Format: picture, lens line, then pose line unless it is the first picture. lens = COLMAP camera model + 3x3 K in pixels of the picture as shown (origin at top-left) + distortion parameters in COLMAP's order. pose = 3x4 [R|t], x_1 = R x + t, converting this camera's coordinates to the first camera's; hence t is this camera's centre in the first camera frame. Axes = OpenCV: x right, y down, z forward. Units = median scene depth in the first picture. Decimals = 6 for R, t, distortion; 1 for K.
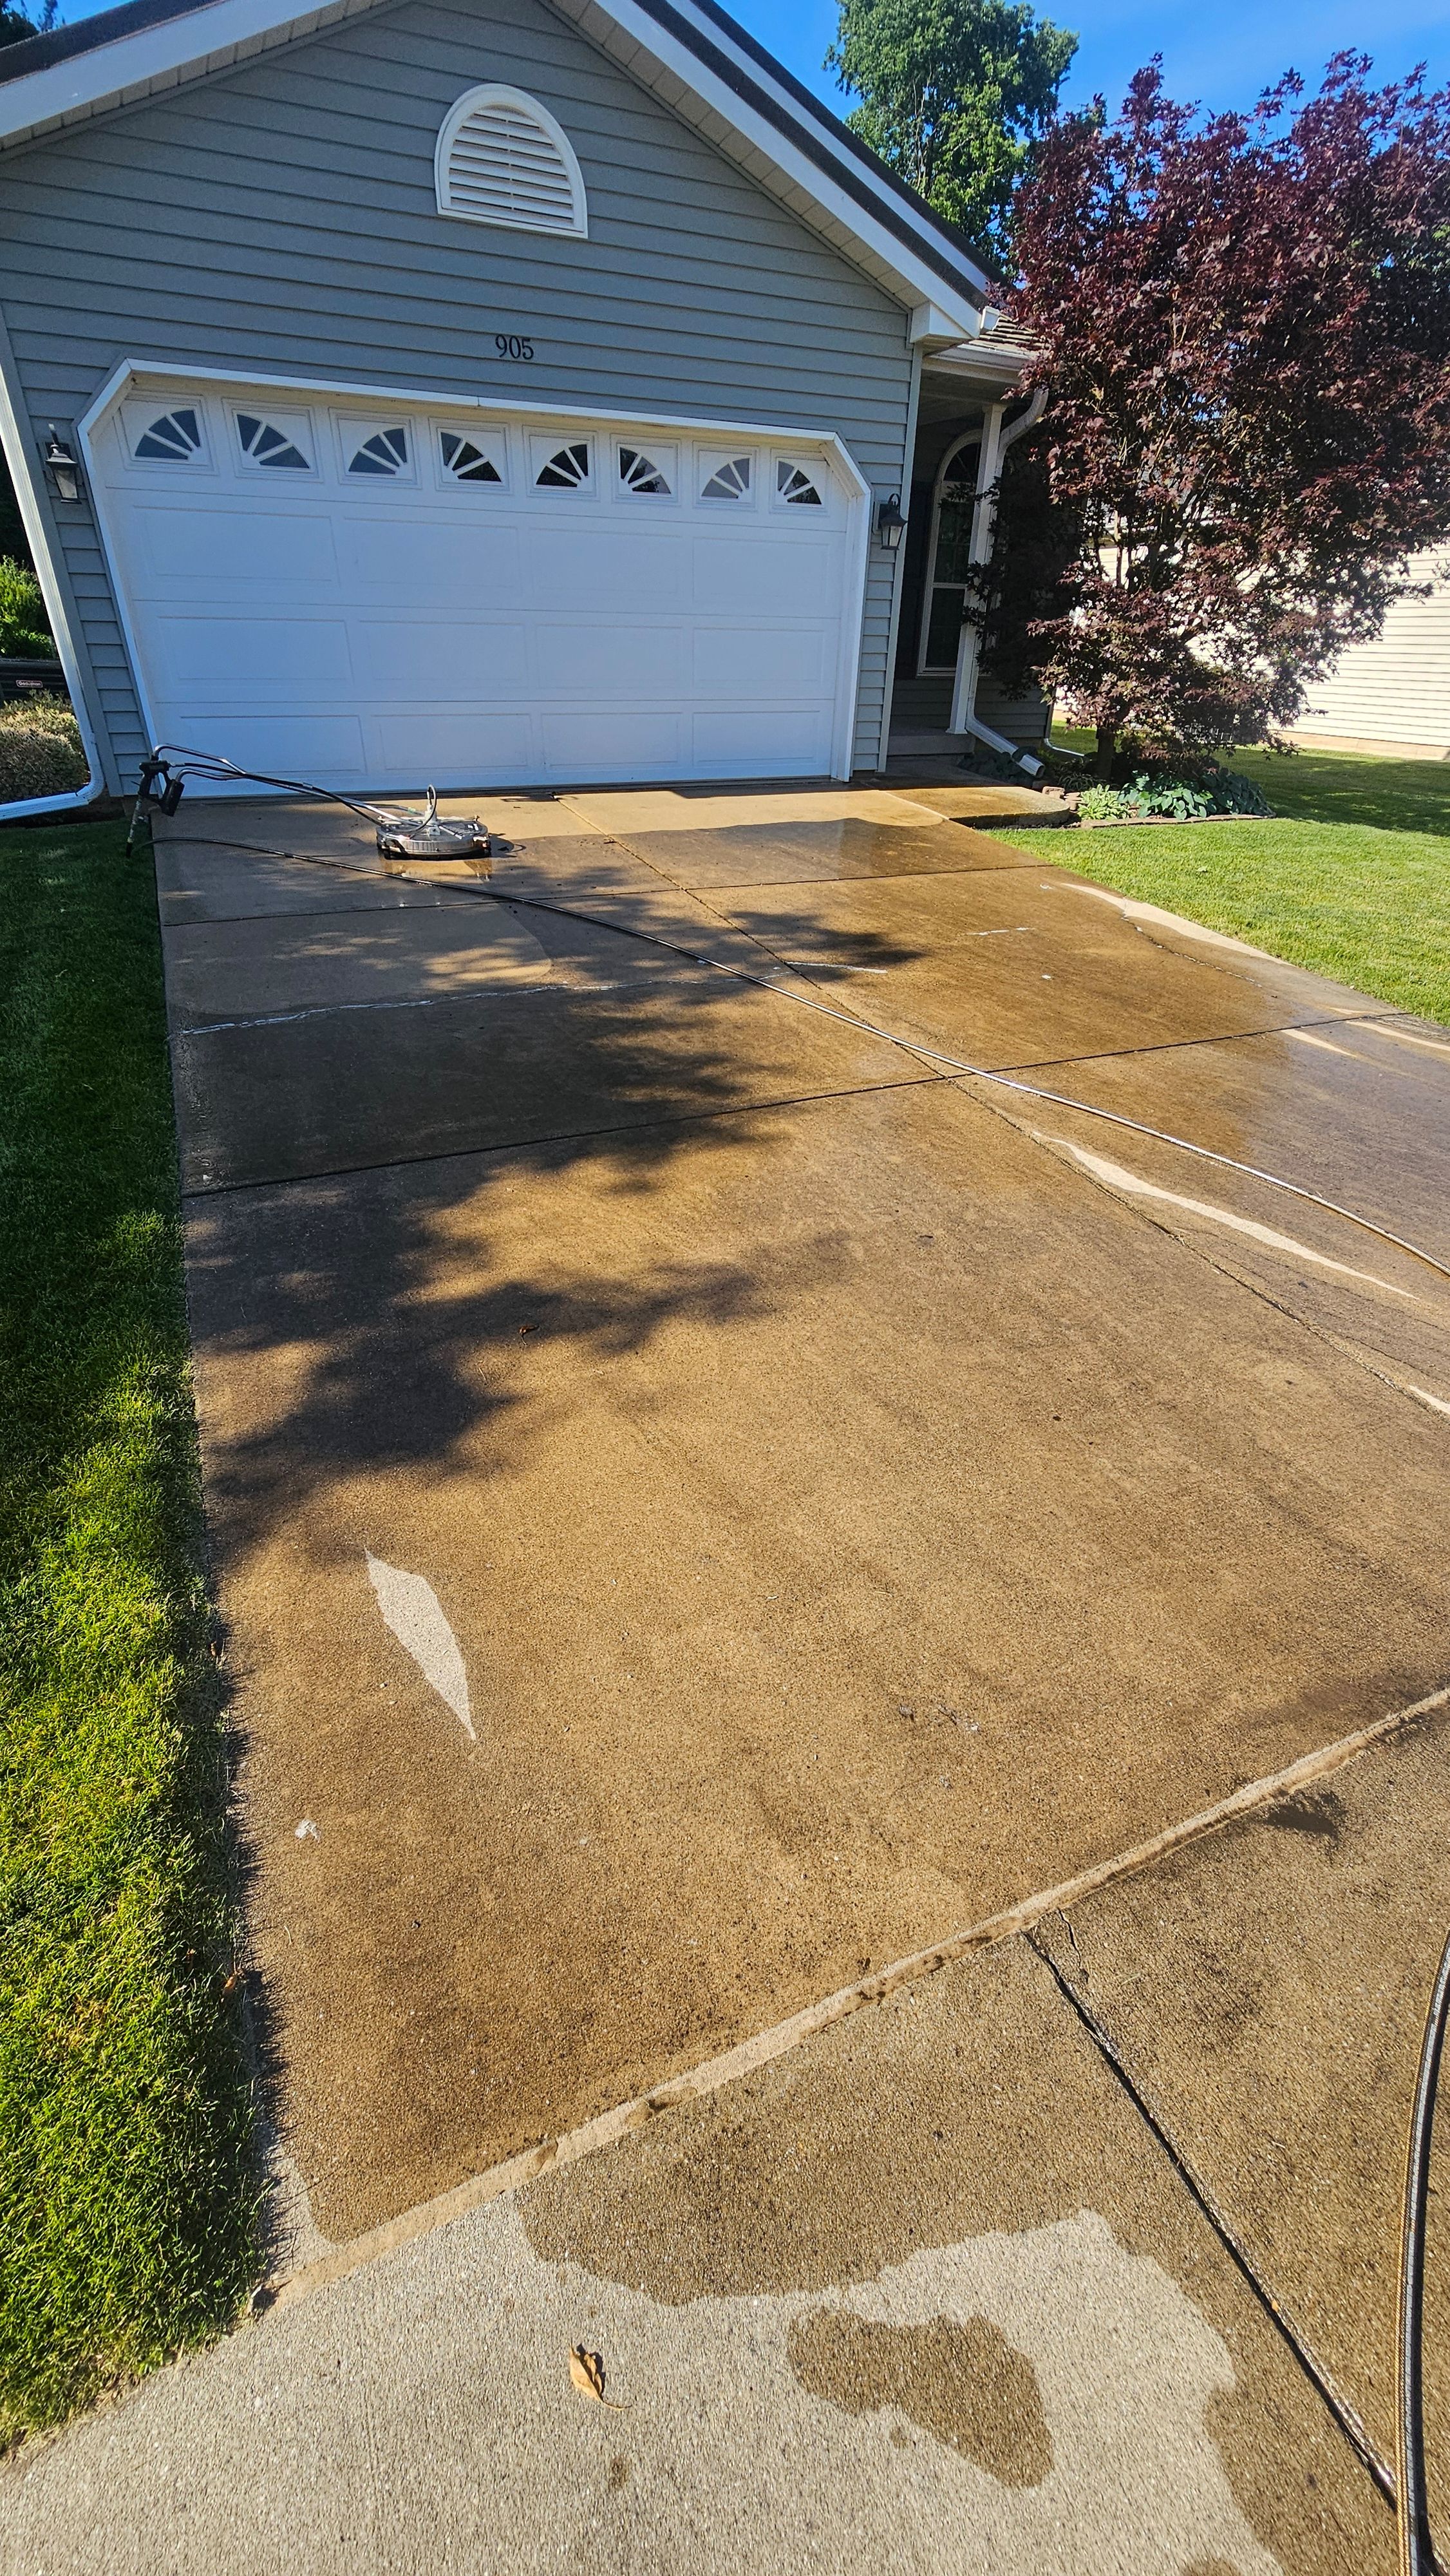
lens RADIAL K [[1043.5, 0, 725.0], [0, 1043.5, 1288.0], [0, 0, 1]] dist [-0.000258, 0.000005]
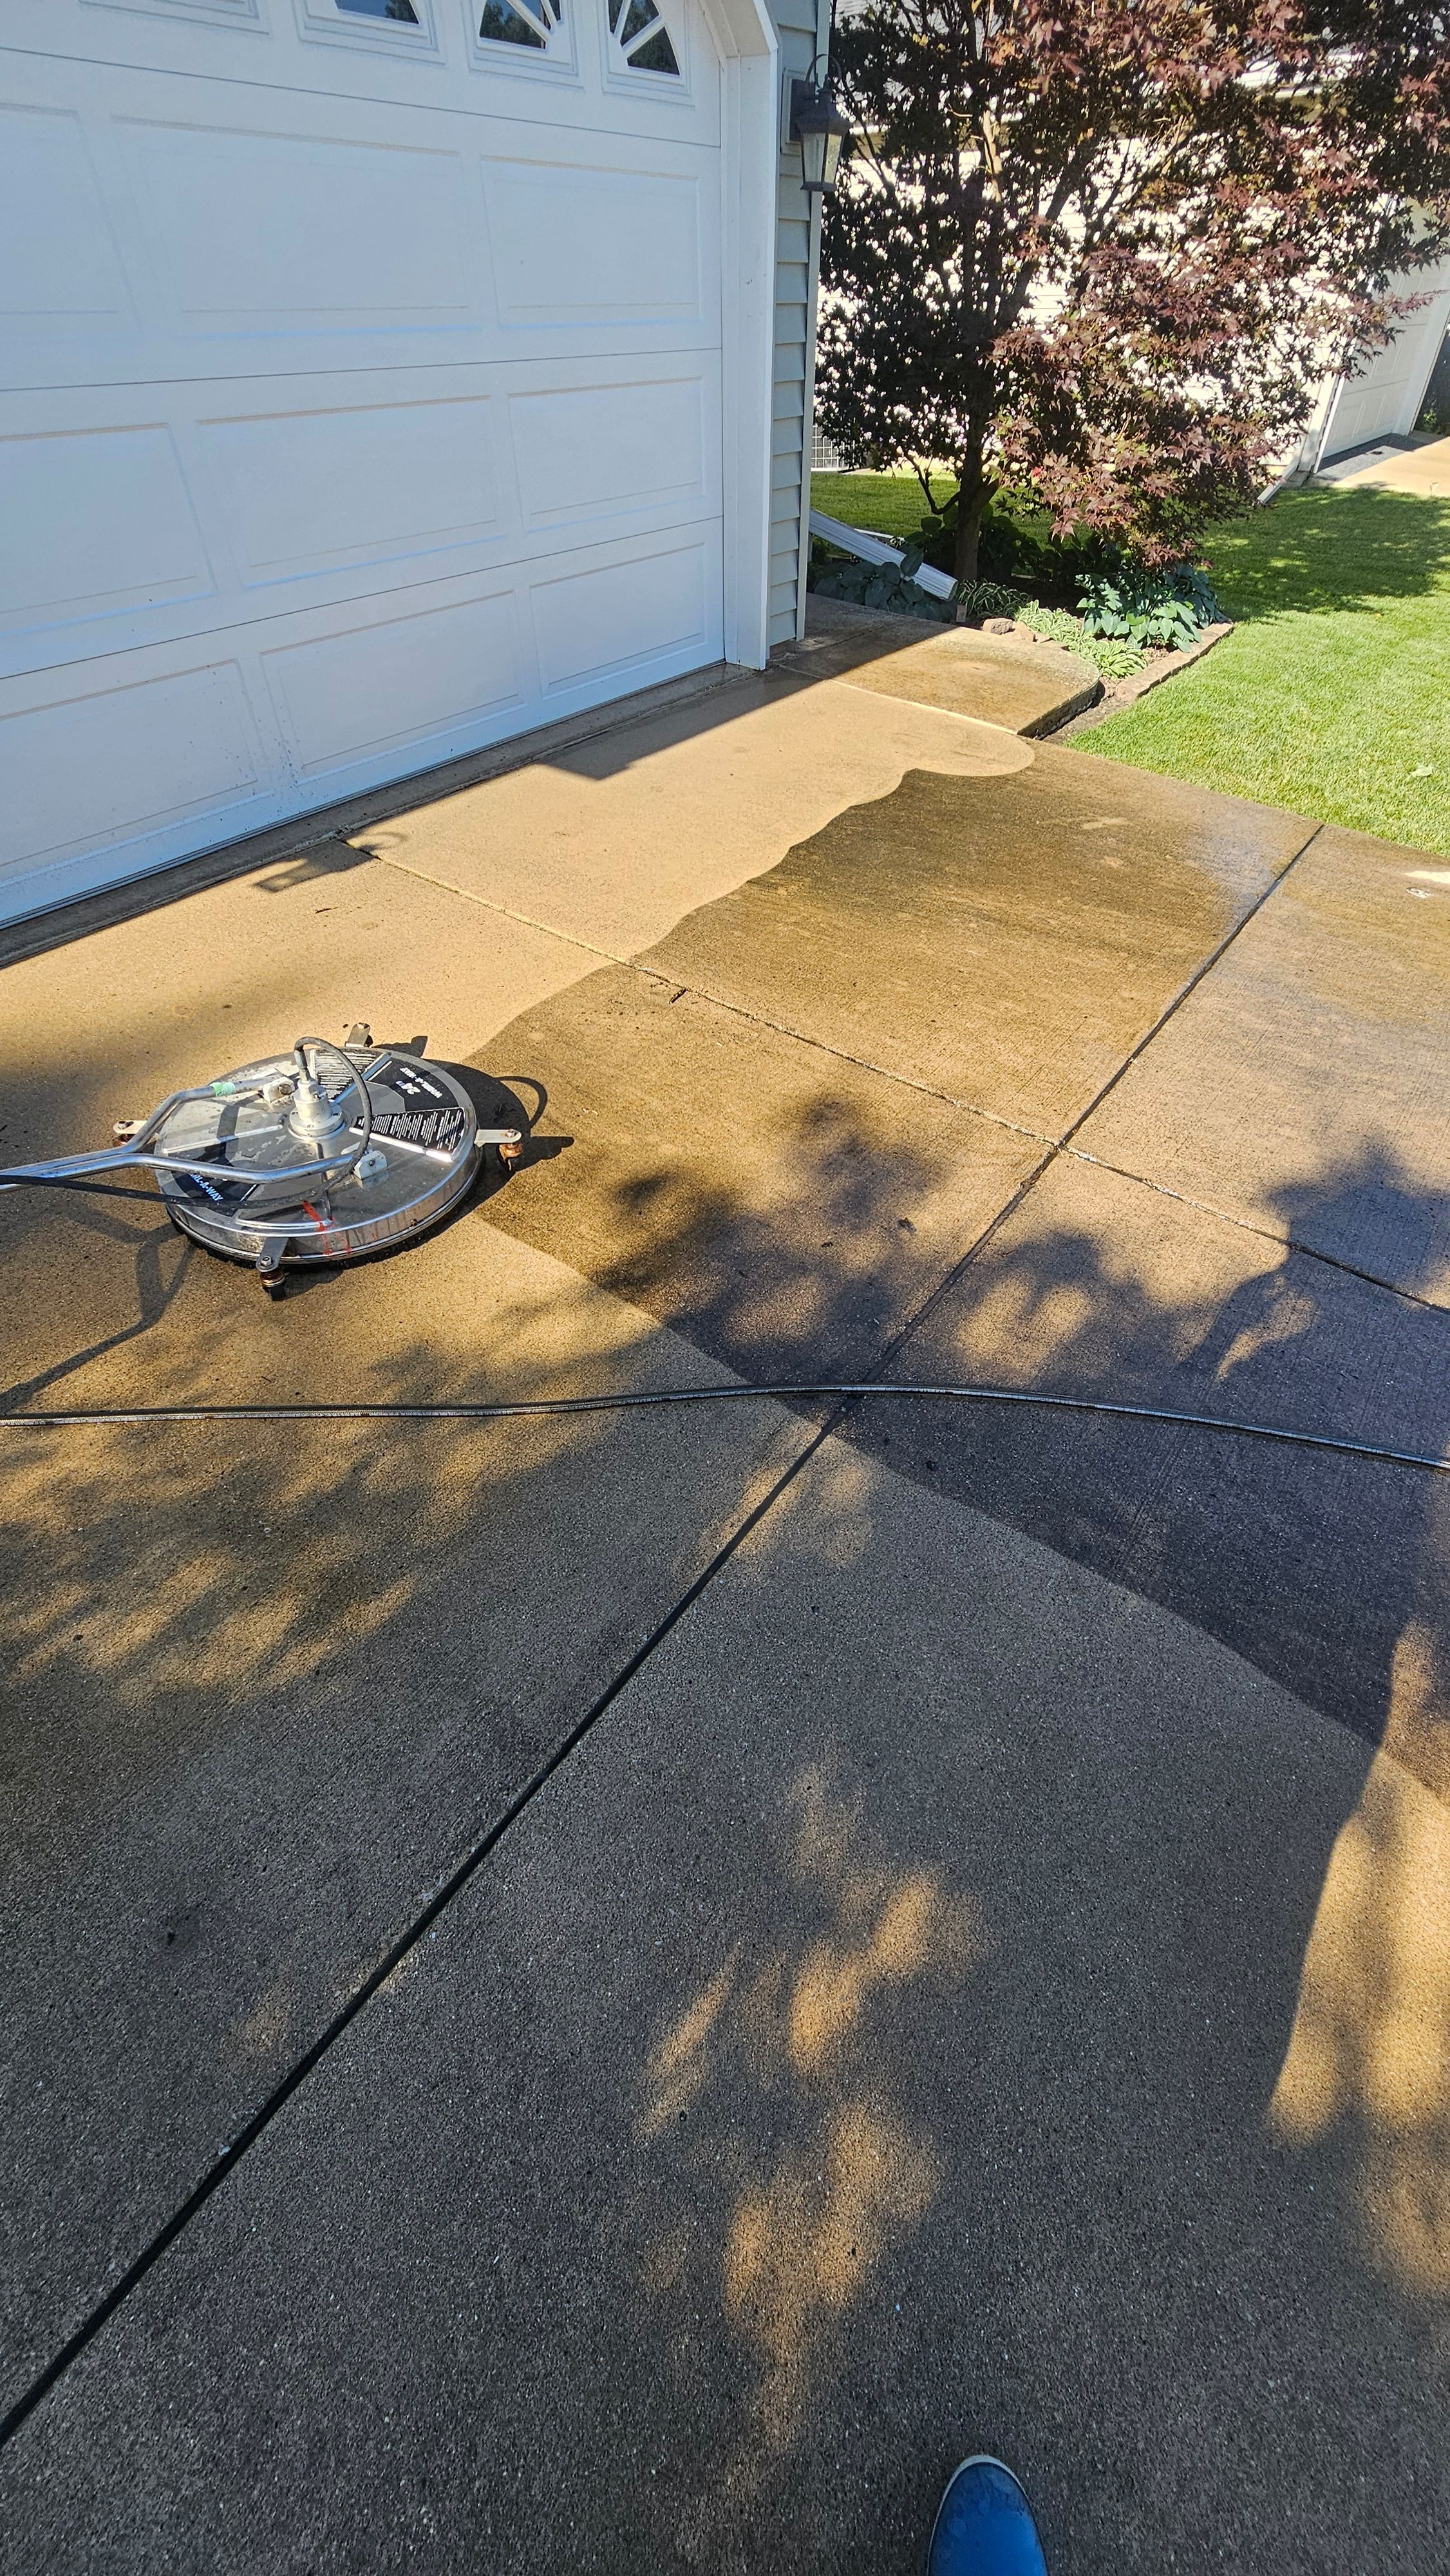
lens RADIAL K [[1043.5, 0, 725.0], [0, 1043.5, 1288.0], [0, 0, 1]] dist [-0.000258, 0.000005]
pose [[0.858679, -0.369909, 0.354737, -0.230013], [0.292999, 0.922195, 0.252403, -0.322940], [-0.420502, -0.112795, 0.900253, 0.454528]]
